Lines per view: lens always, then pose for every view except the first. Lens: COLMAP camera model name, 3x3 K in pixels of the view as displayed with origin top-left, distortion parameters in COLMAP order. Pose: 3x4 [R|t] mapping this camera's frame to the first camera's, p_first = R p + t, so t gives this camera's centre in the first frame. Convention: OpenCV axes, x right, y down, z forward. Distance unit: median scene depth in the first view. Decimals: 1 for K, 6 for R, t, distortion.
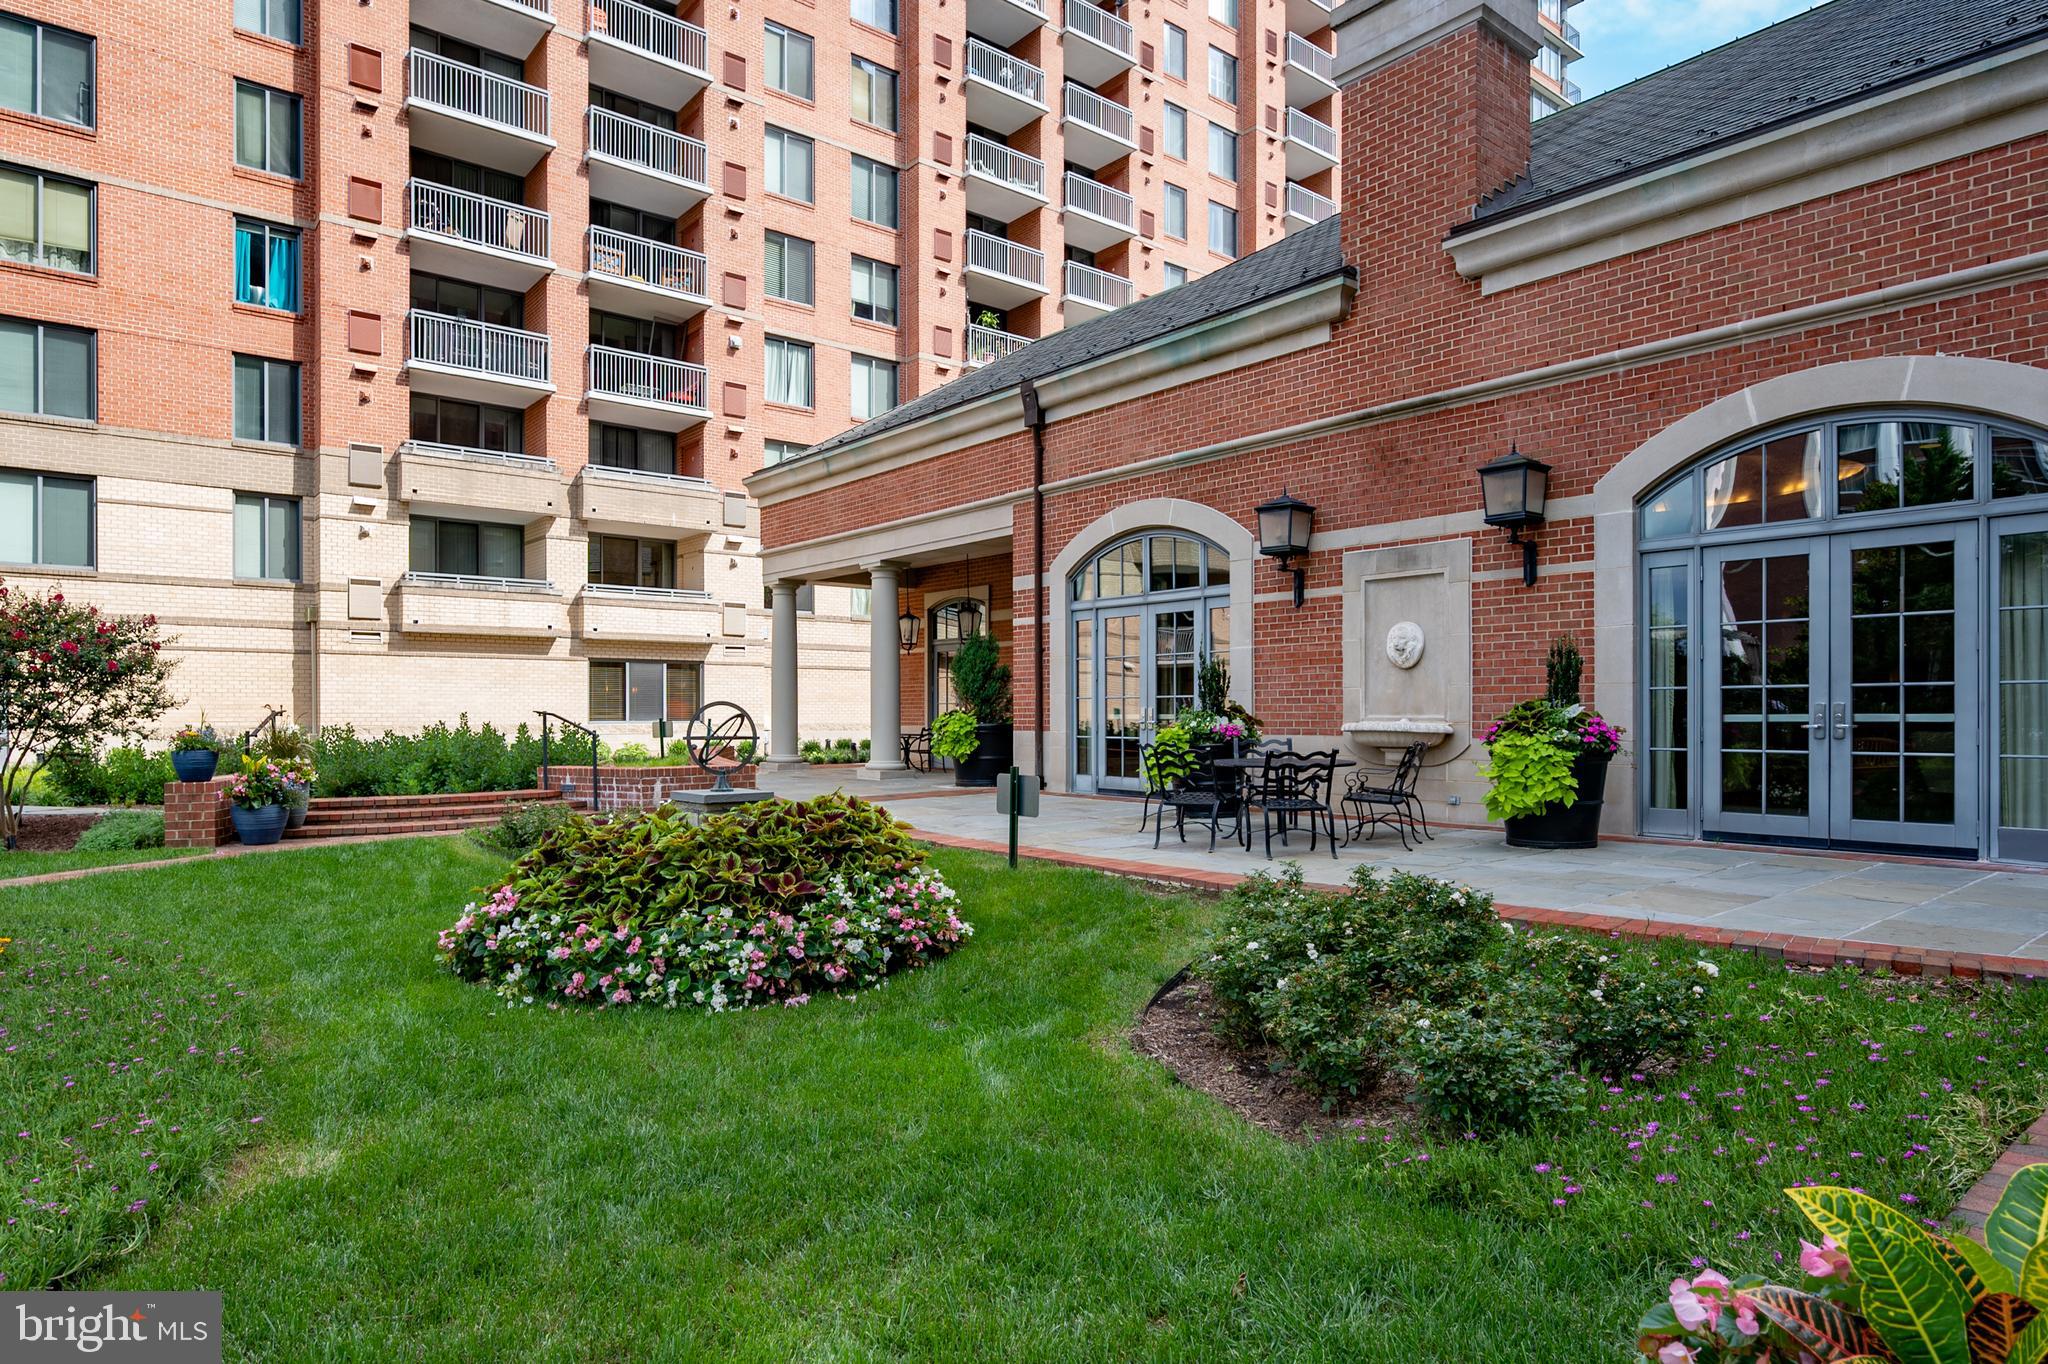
lens RADIAL K [[1141.7, 0, 1020.9], [0, 1141.7, 713.0], [0, 0, 1]] dist [-0.003874, -0.001420]
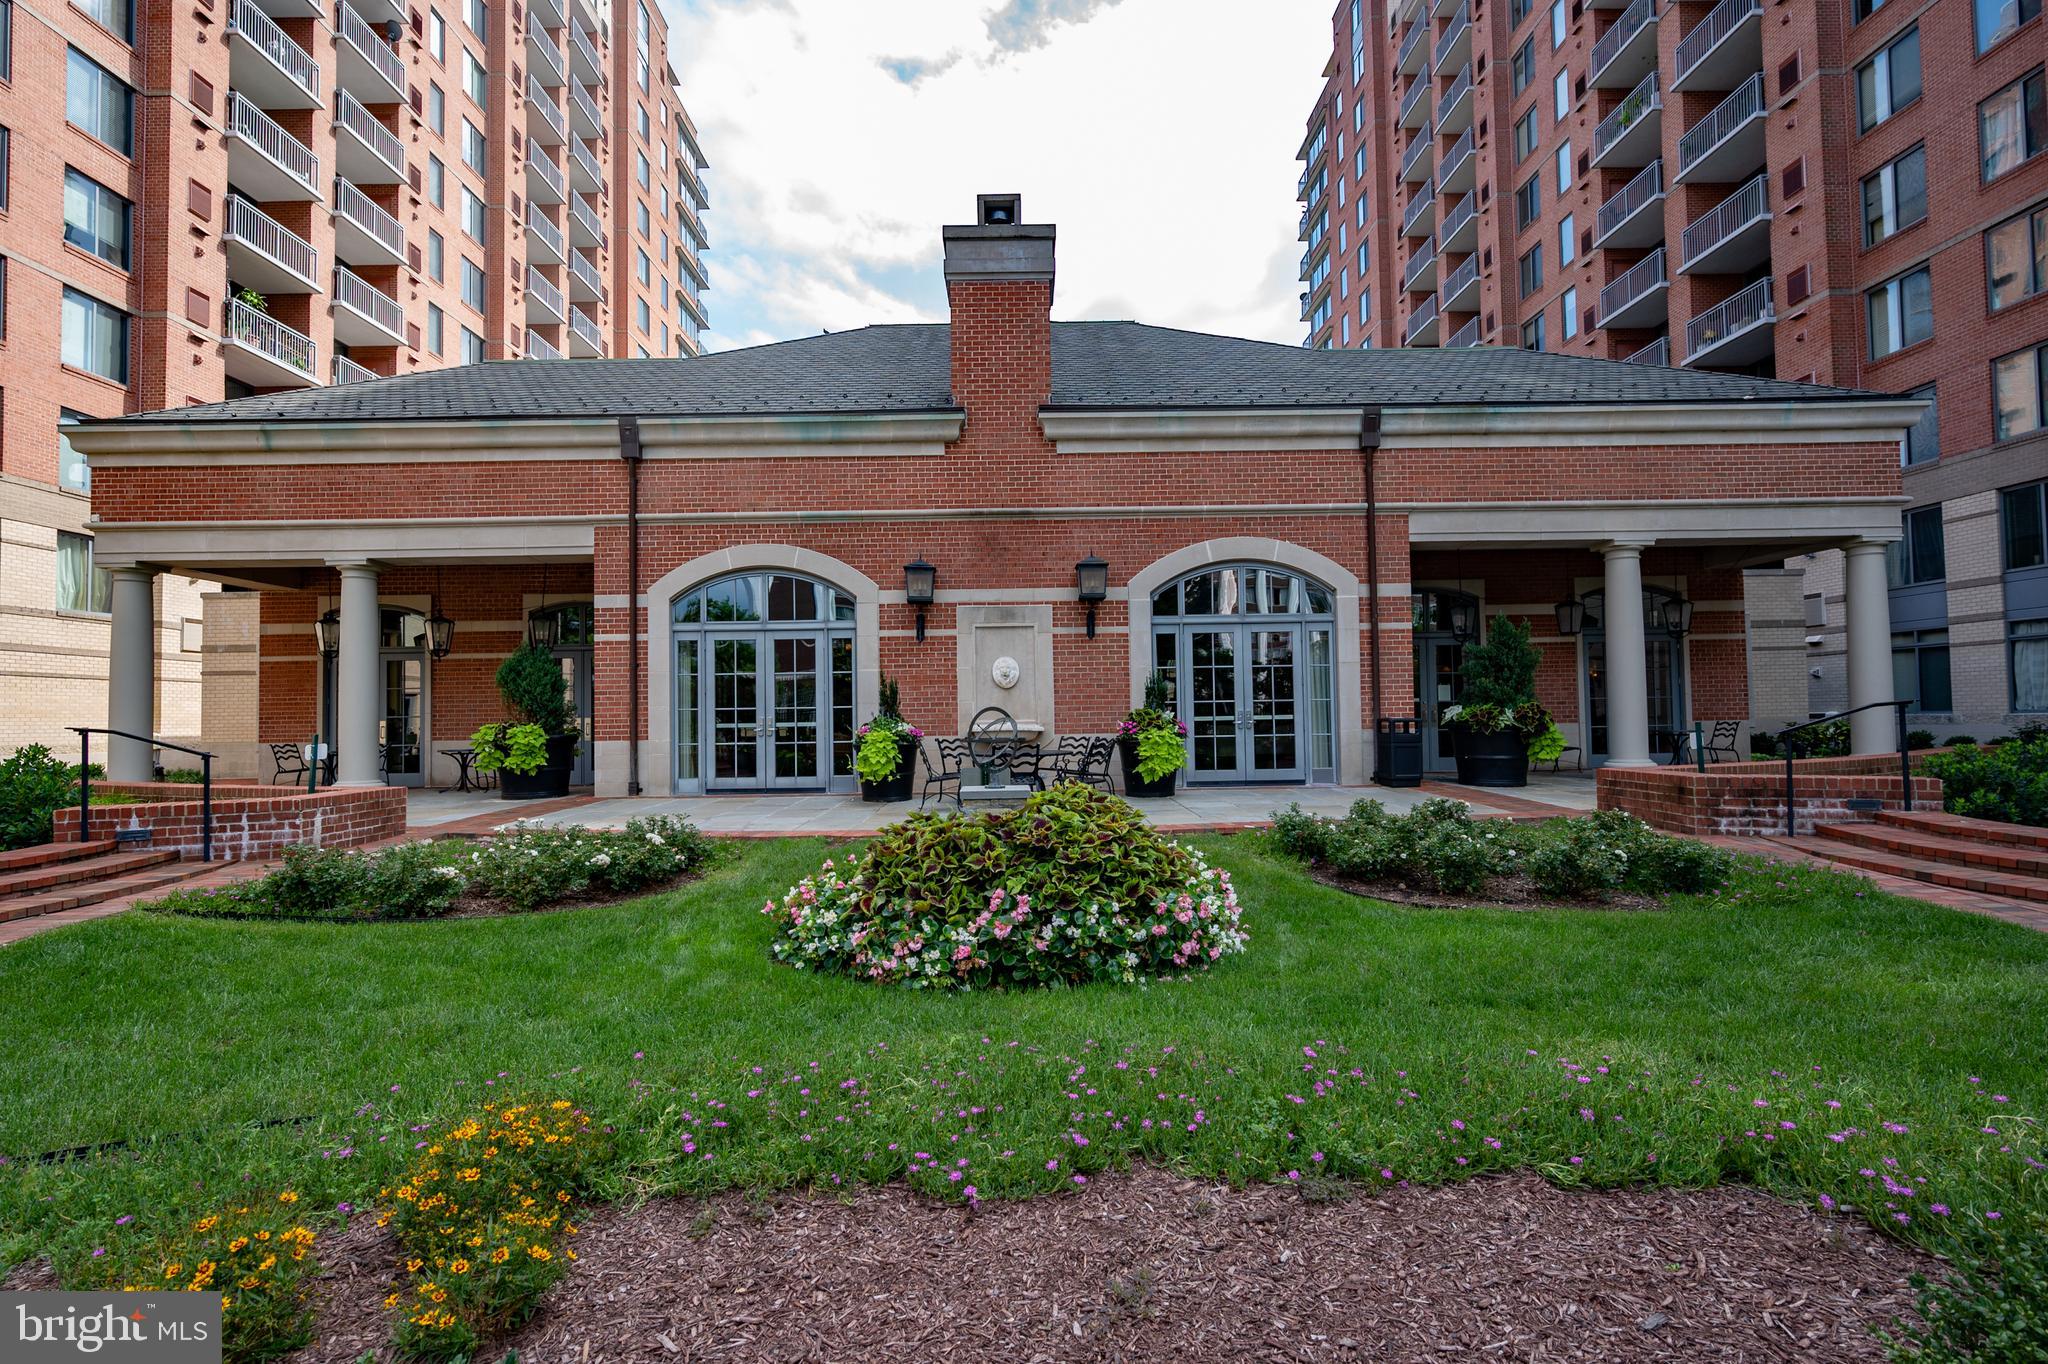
lens RADIAL K [[892.7, 0, 1024.0], [0, 892.7, 682.0], [0, 0, 1]] dist [-0.000923, -0.000523]
pose [[0.637085, 0.023995, 0.770420, -0.457956], [0.014288, 0.998976, -0.042929, 0.002141], [-0.770661, 0.038357, 0.636090, 0.211031]]
